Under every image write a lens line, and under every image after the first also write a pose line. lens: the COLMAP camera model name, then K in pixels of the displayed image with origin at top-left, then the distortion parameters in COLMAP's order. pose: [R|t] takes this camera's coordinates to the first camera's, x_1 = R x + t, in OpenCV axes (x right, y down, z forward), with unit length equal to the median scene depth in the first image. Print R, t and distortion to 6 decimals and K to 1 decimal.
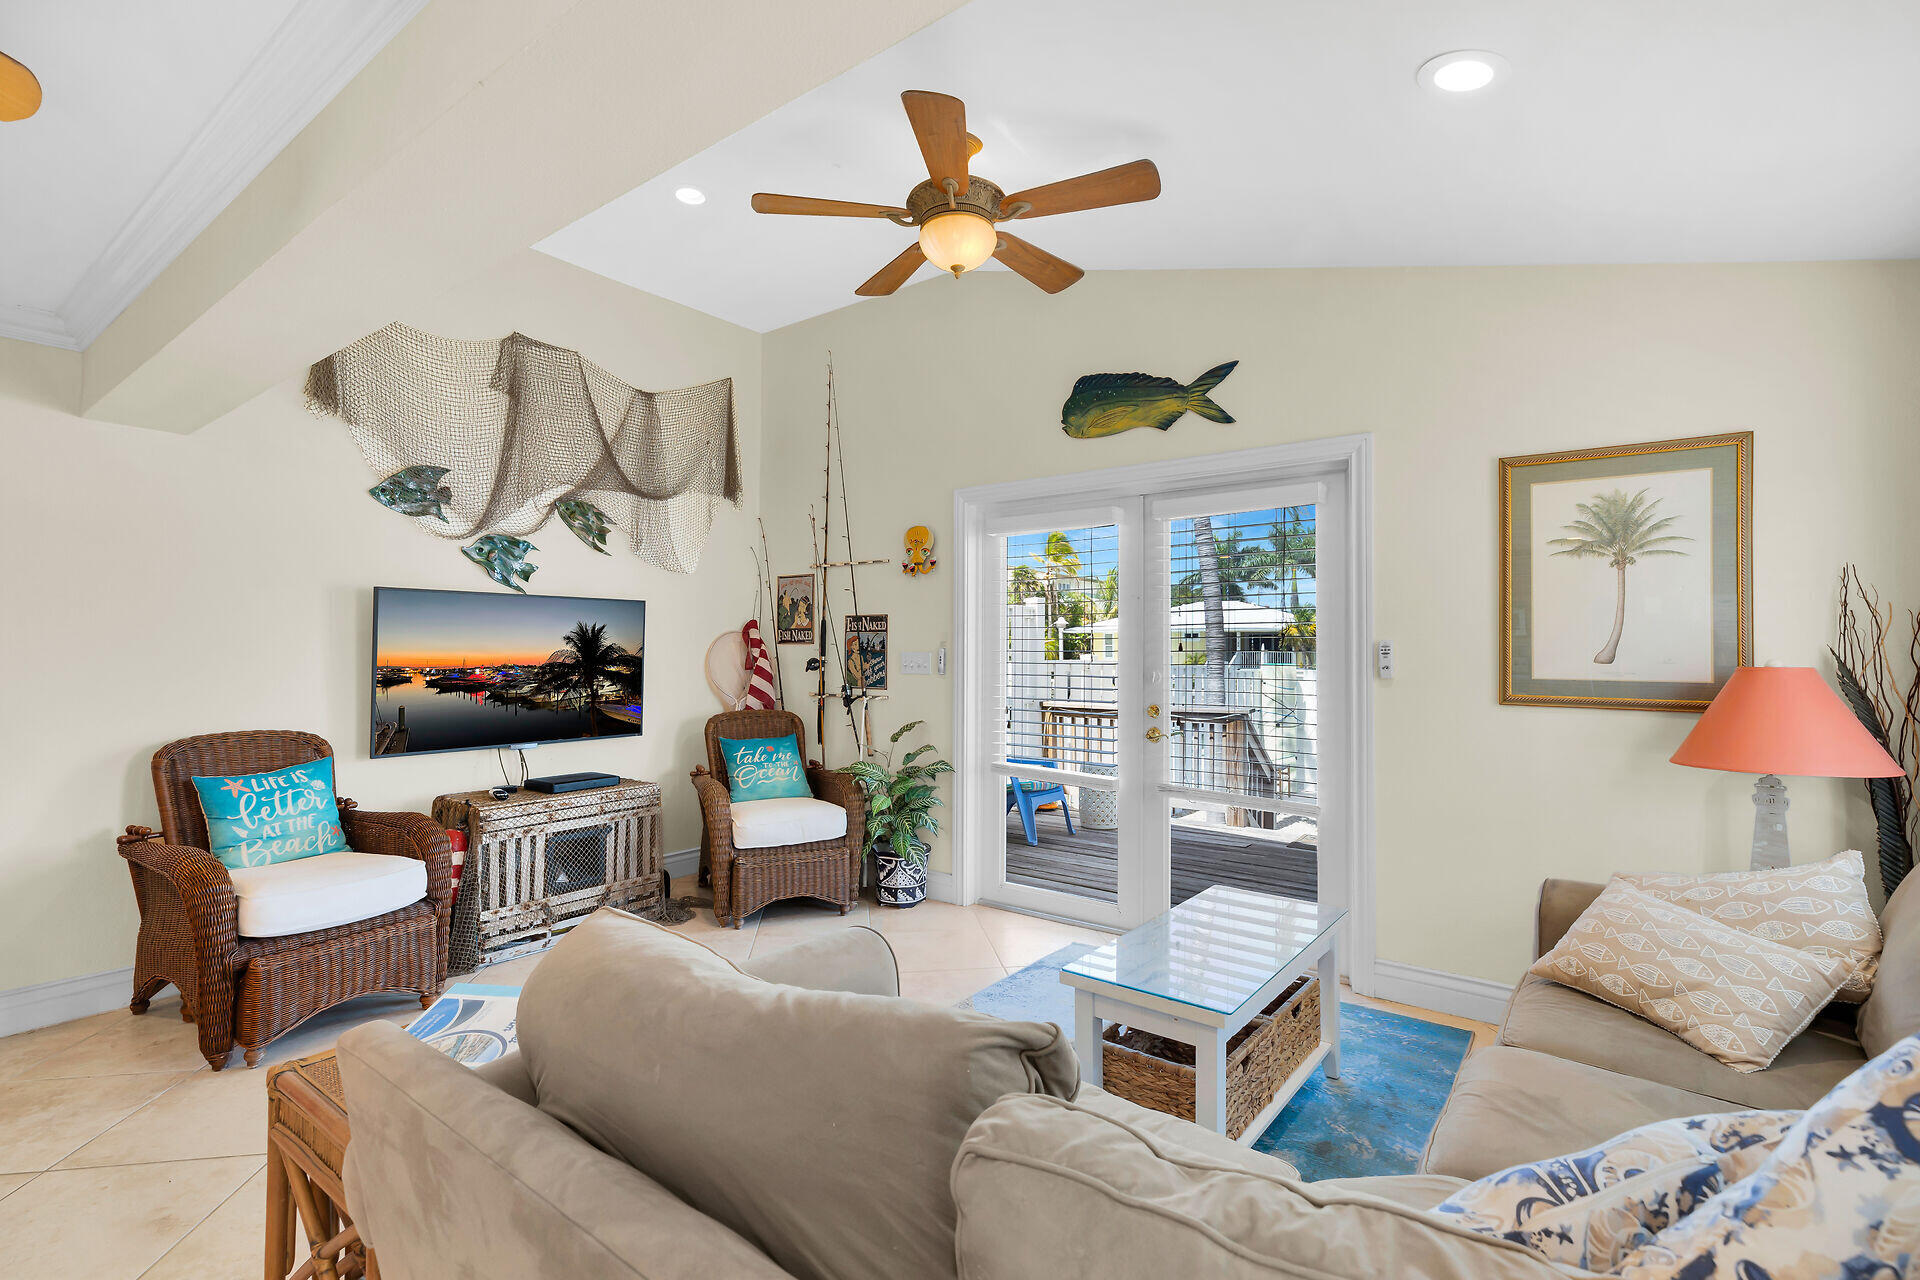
lens RADIAL K [[869.0, 0, 960.0], [0, 869.0, 640.0], [0, 0, 1]] dist [0.008073, 0.000084]
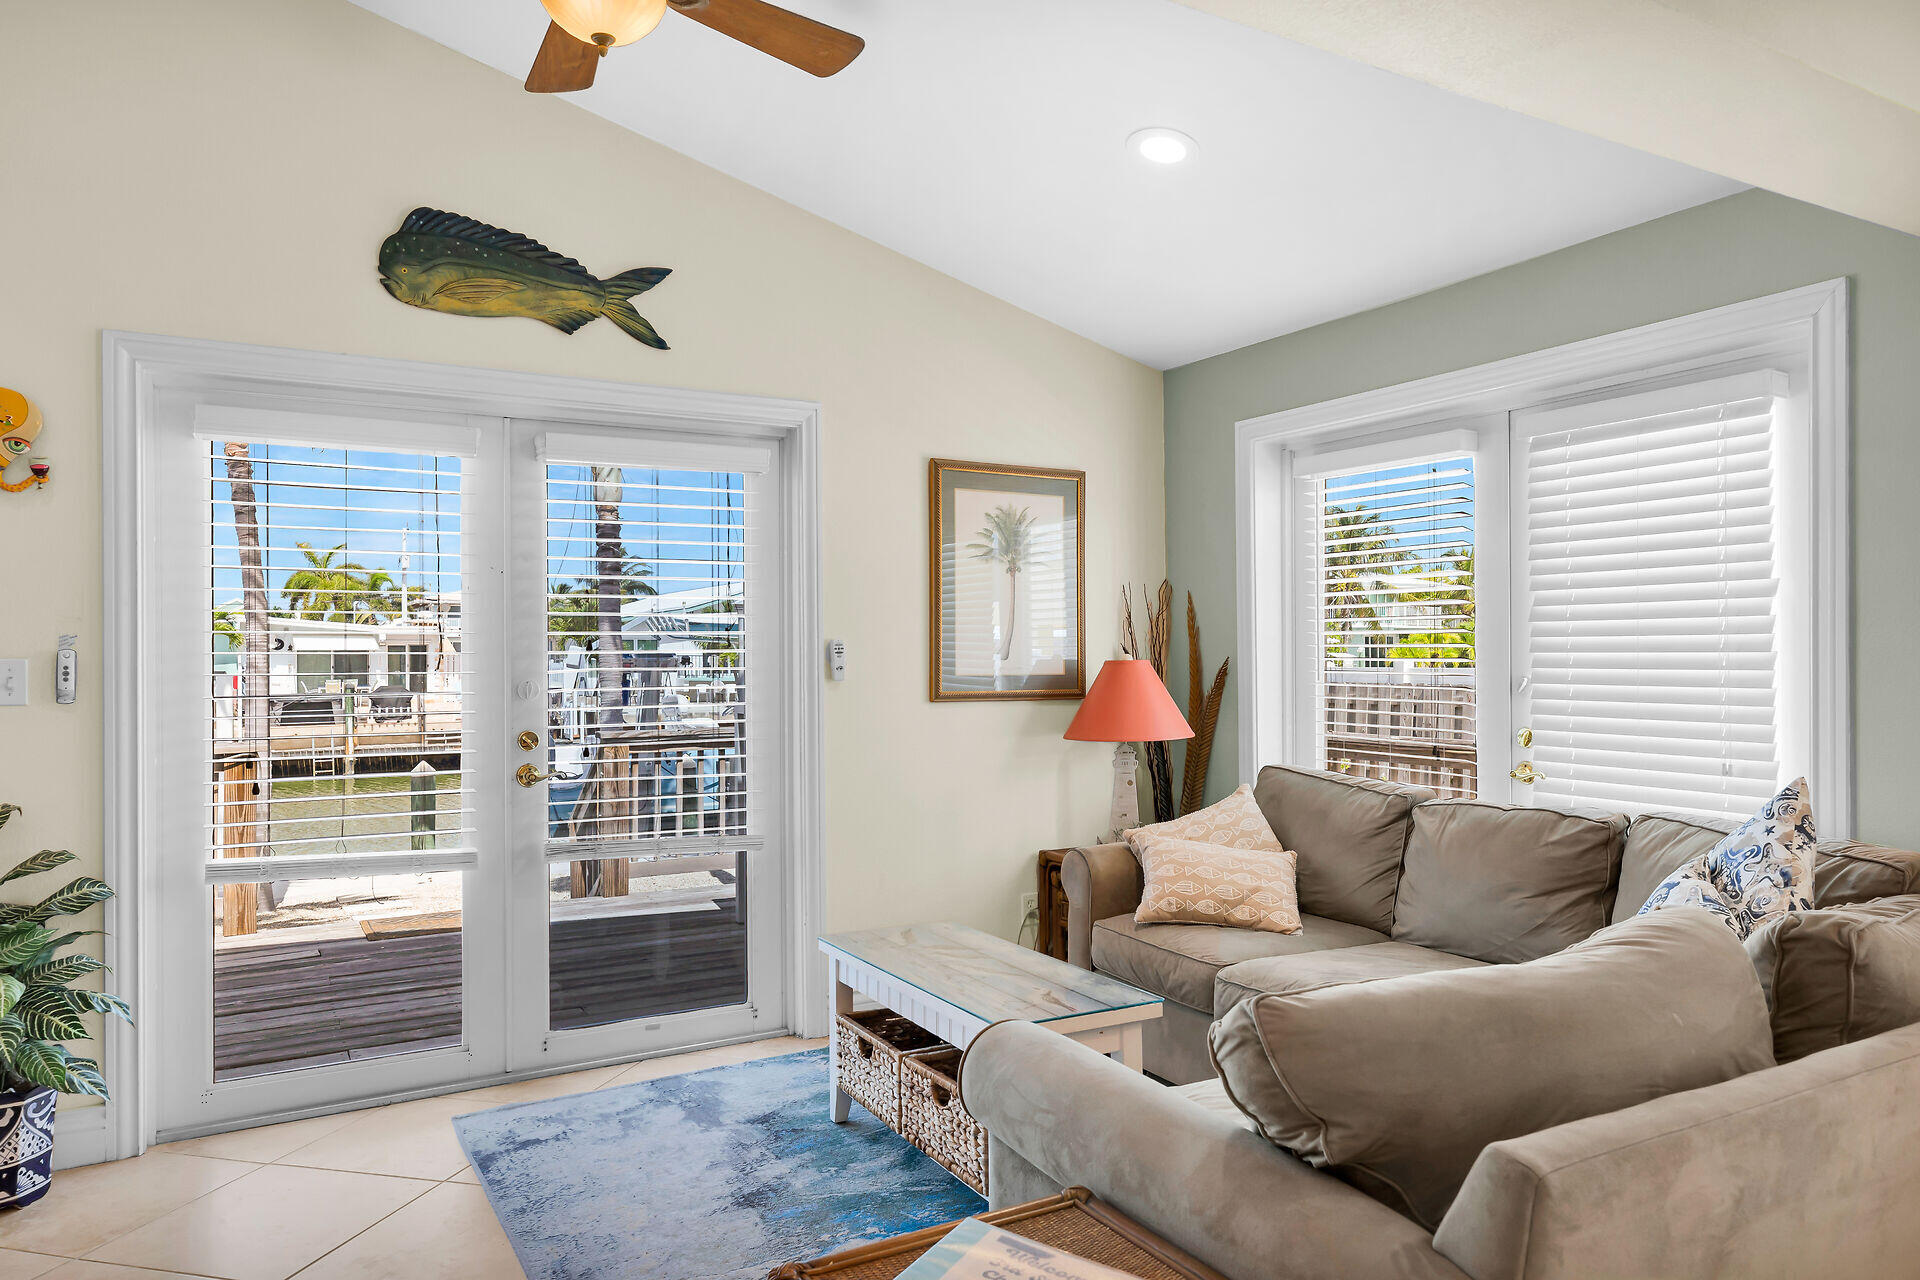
lens RADIAL K [[1274.9, 0, 959.5], [0, 1274.9, 654.6], [0, 0, 1]] dist [0.012258, -0.000230]
pose [[0.393033, -0.008912, 0.919481, -0.592874], [-0.006392, 0.999902, 0.012424, 0.000180], [-0.919502, -0.010761, 0.392938, 0.316876]]
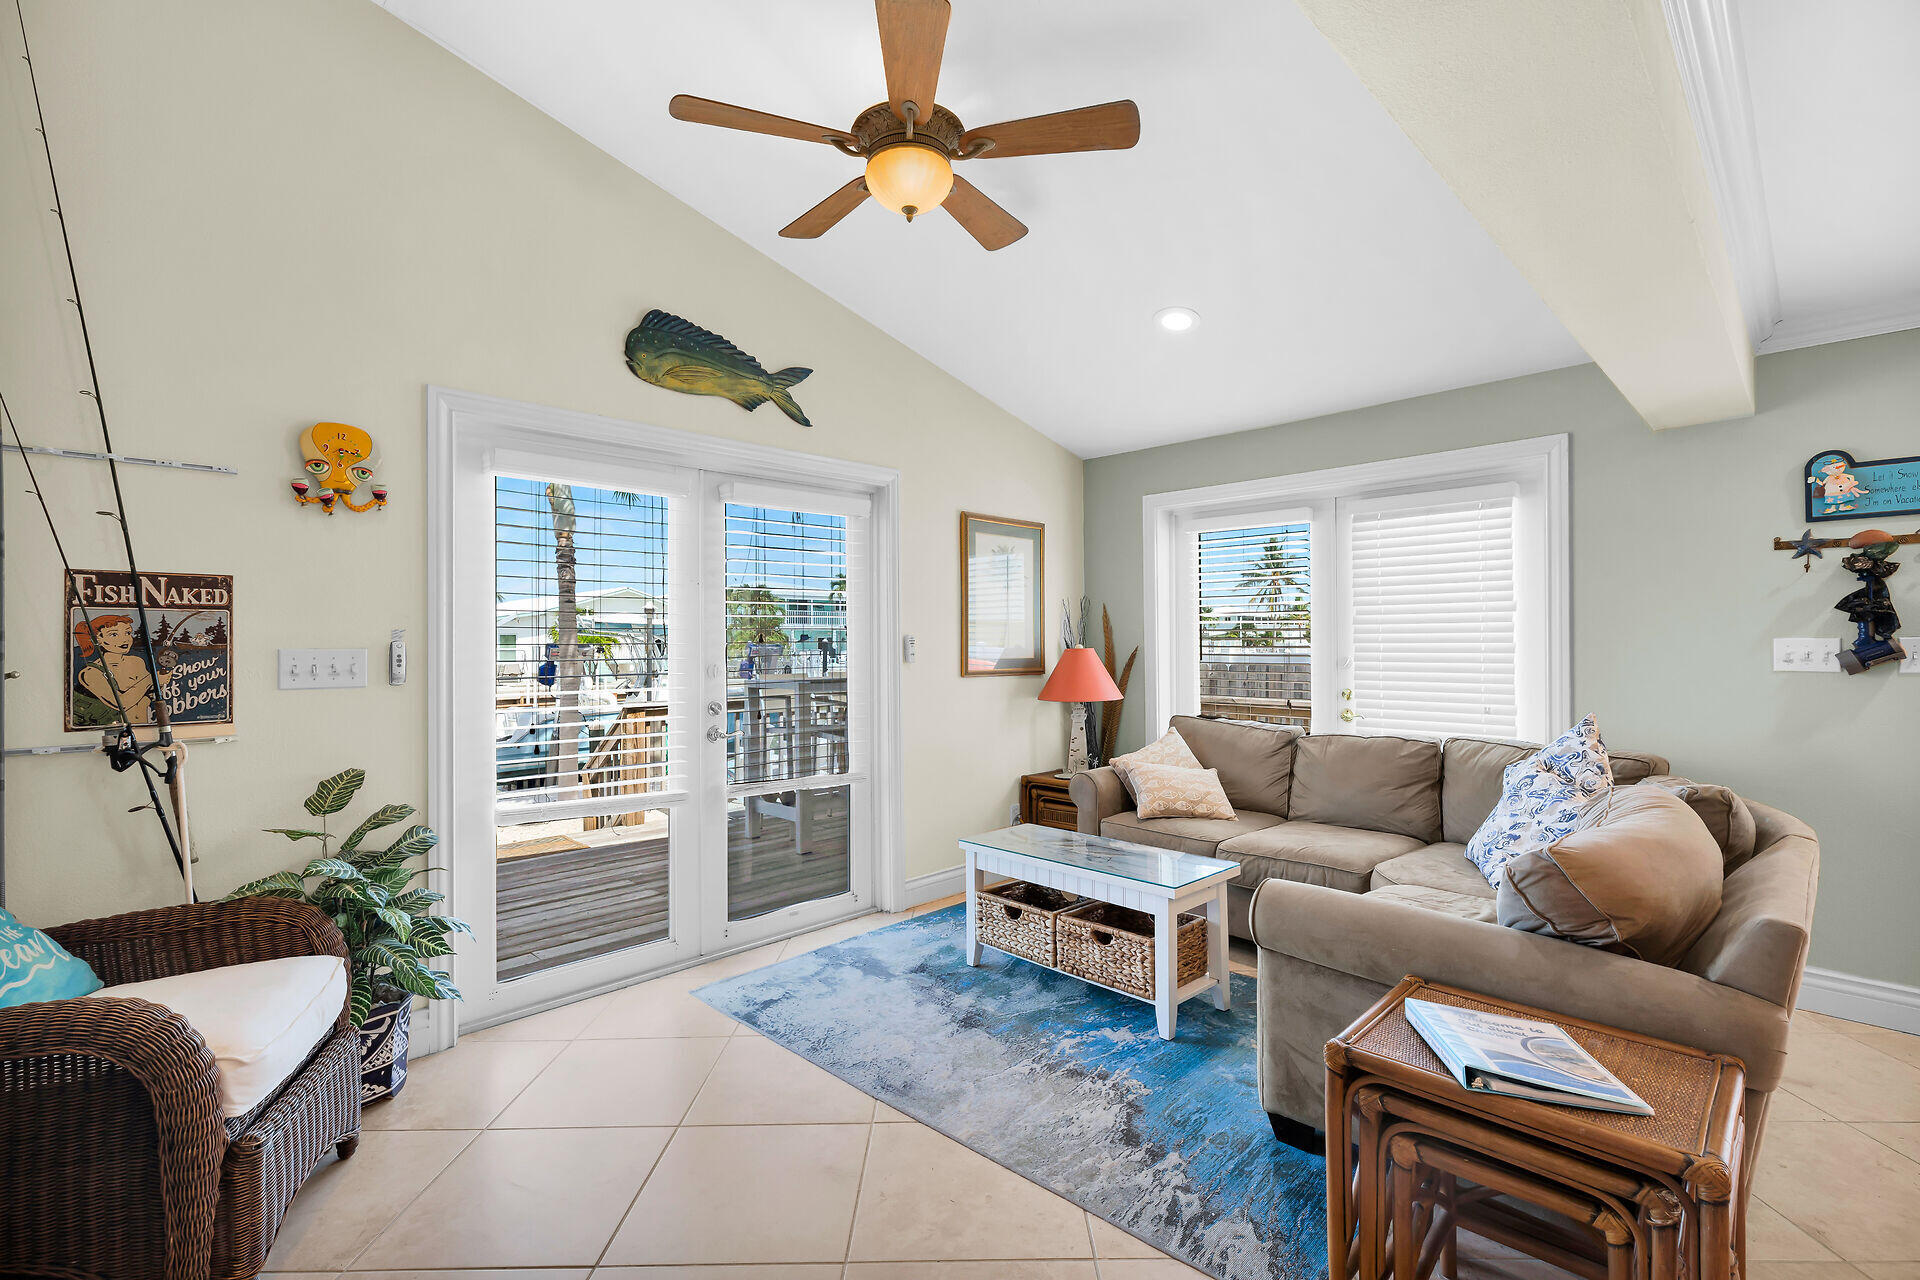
lens RADIAL K [[869.0, 0, 960.0], [0, 869.0, 640.0], [0, 0, 1]] dist [0.008073, 0.000084]
pose [[0.133803, -0.003230, 0.991003, -0.691096], [-0.008422, 0.999955, 0.004396, 0.003304], [-0.990972, -0.008934, 0.133770, 0.656303]]
